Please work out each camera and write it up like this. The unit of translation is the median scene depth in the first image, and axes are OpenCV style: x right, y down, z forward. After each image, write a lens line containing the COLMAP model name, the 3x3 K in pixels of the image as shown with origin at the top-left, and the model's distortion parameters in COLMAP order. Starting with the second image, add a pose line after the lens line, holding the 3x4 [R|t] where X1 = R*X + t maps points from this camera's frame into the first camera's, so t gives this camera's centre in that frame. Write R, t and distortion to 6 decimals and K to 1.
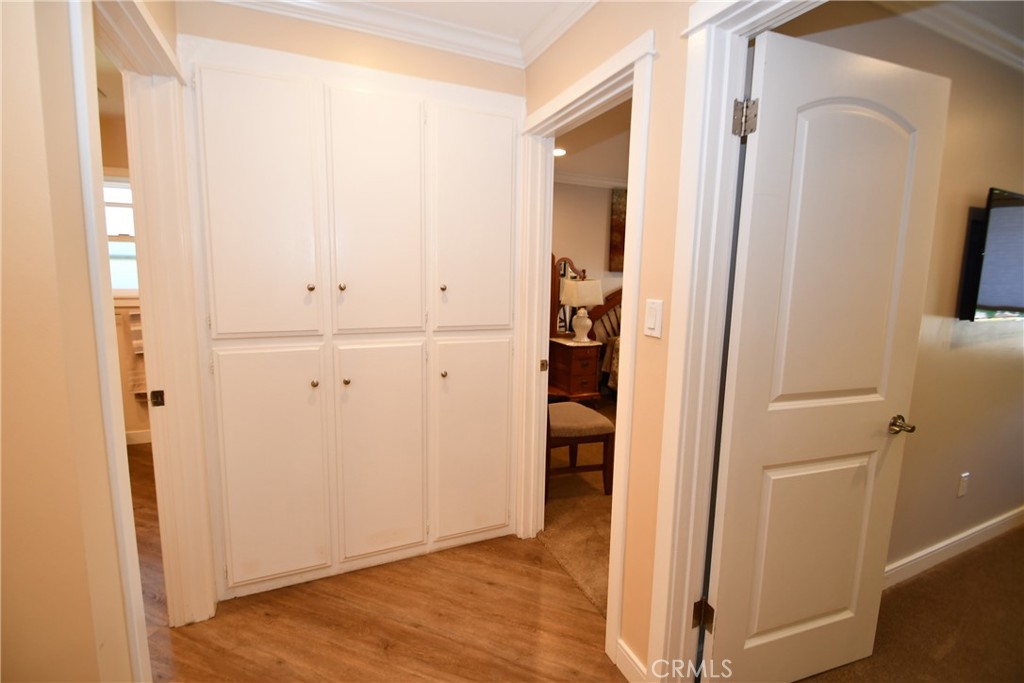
lens RADIAL K [[449.0, 0, 501.4], [0, 449.0, 330.6], [0, 0, 1]] dist [0.011203, -0.015499]
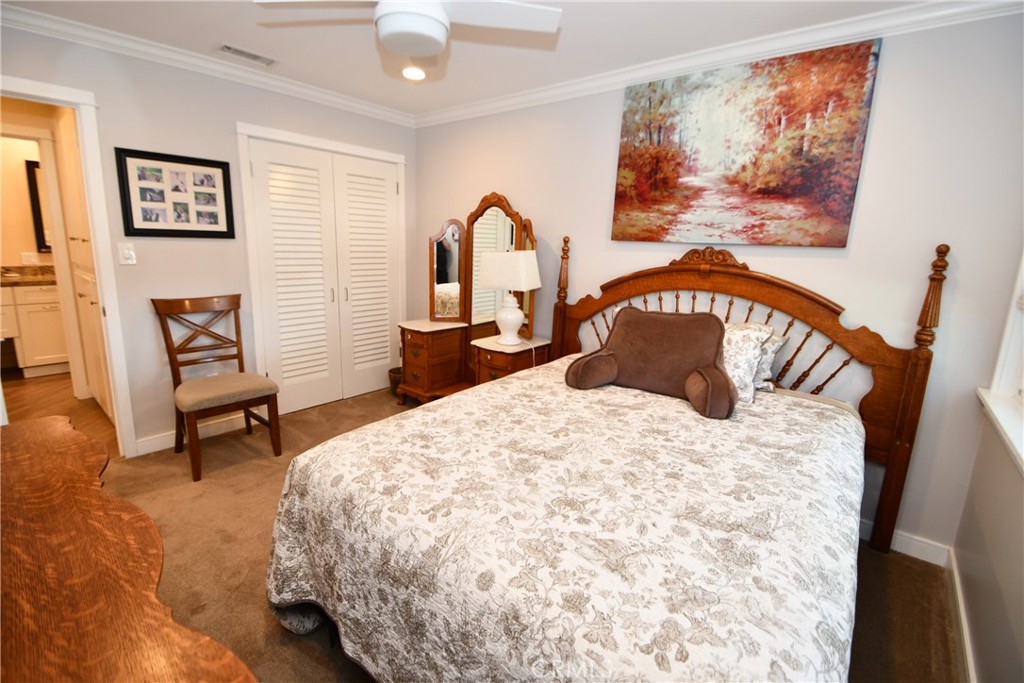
lens RADIAL K [[449.0, 0, 501.4], [0, 449.0, 330.6], [0, 0, 1]] dist [0.011203, -0.015499]
pose [[0.440708, 0.171883, -0.881041, 0.738497], [-0.139042, 0.982722, 0.122169, -0.072740], [0.886817, 0.068661, 0.456992, 0.654121]]
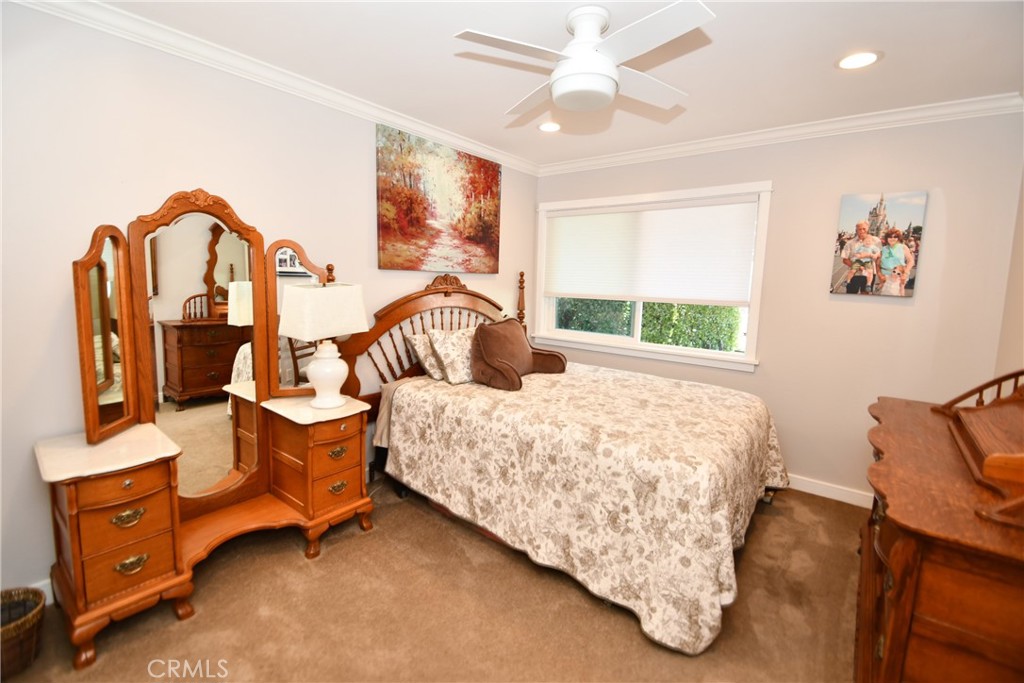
lens RADIAL K [[449.0, 0, 501.4], [0, 449.0, 330.6], [0, 0, 1]] dist [0.011203, -0.015499]
pose [[0.884464, -0.050609, 0.463856, 0.113865], [0.049506, 0.998668, 0.014563, -0.055710], [-0.463975, 0.010083, 0.885791, 0.436810]]
